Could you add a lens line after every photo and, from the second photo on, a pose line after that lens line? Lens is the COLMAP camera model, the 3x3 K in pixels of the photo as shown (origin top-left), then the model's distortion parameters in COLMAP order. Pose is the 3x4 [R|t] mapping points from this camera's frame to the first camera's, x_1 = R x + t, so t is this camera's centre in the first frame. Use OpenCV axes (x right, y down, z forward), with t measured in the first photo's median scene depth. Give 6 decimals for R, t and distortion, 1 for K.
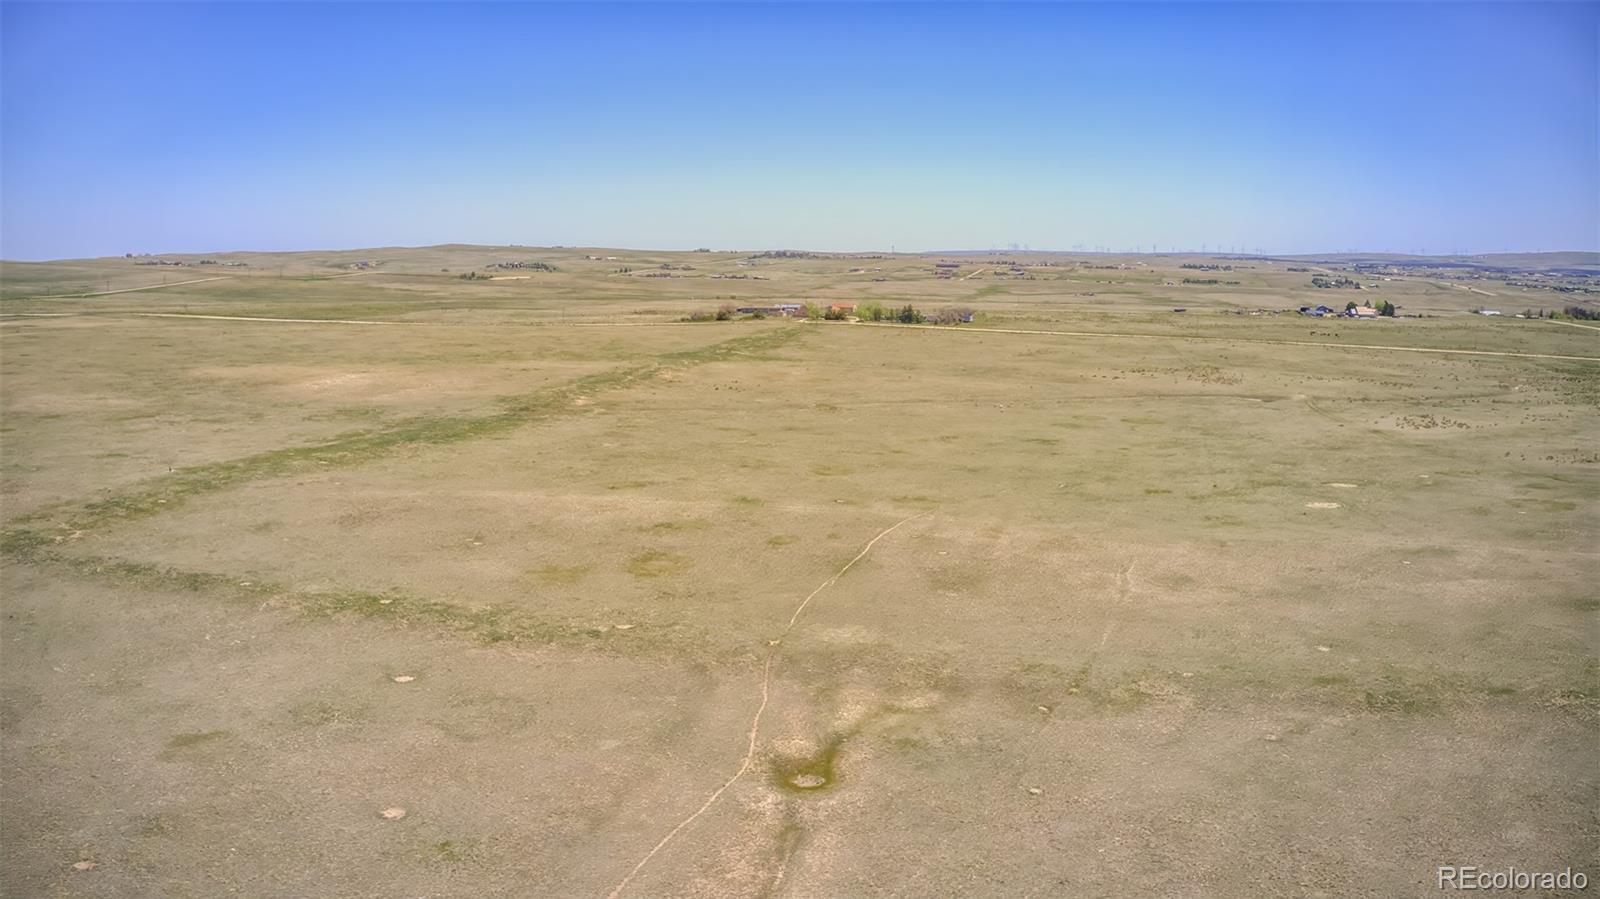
lens RADIAL K [[1321.8, 0, 747.9], [0, 1321.8, 453.5], [0, 0, 1]] dist [-0.164215, -0.000031]
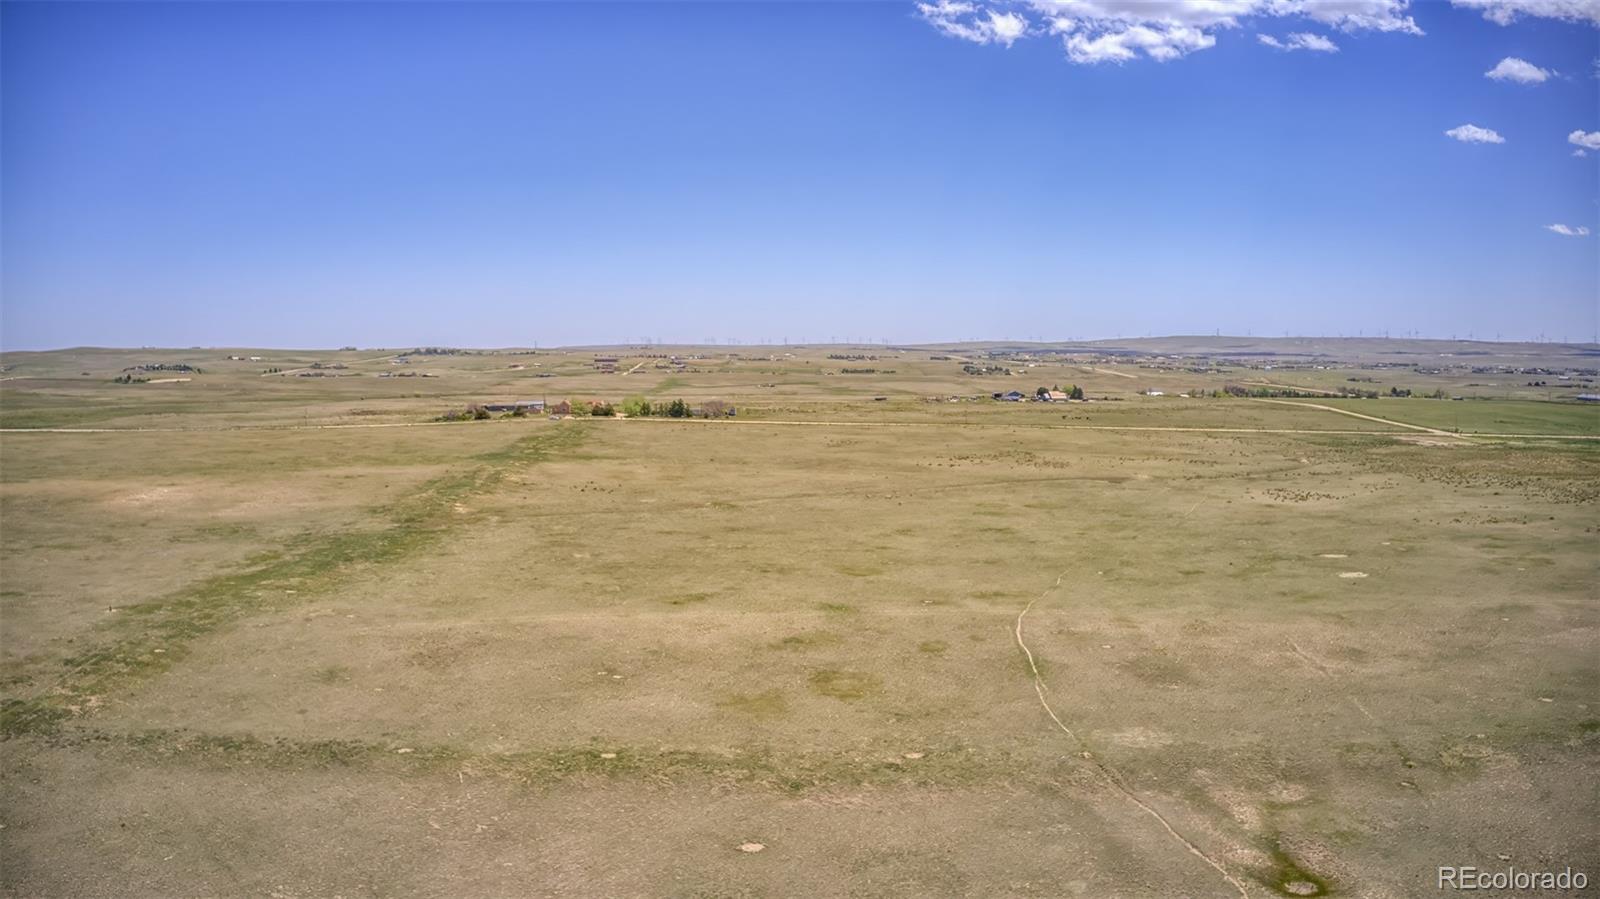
lens RADIAL K [[1300.7, 0, 802.4], [0, 1300.7, 501.6], [0, 0, 1]] dist [-0.193776, 0.001543]
pose [[0.944004, -0.037952, 0.327745, -0.105185], [0.048839, 0.998493, -0.025048, -0.005767], [-0.326300, 0.039652, 0.944434, 0.042053]]
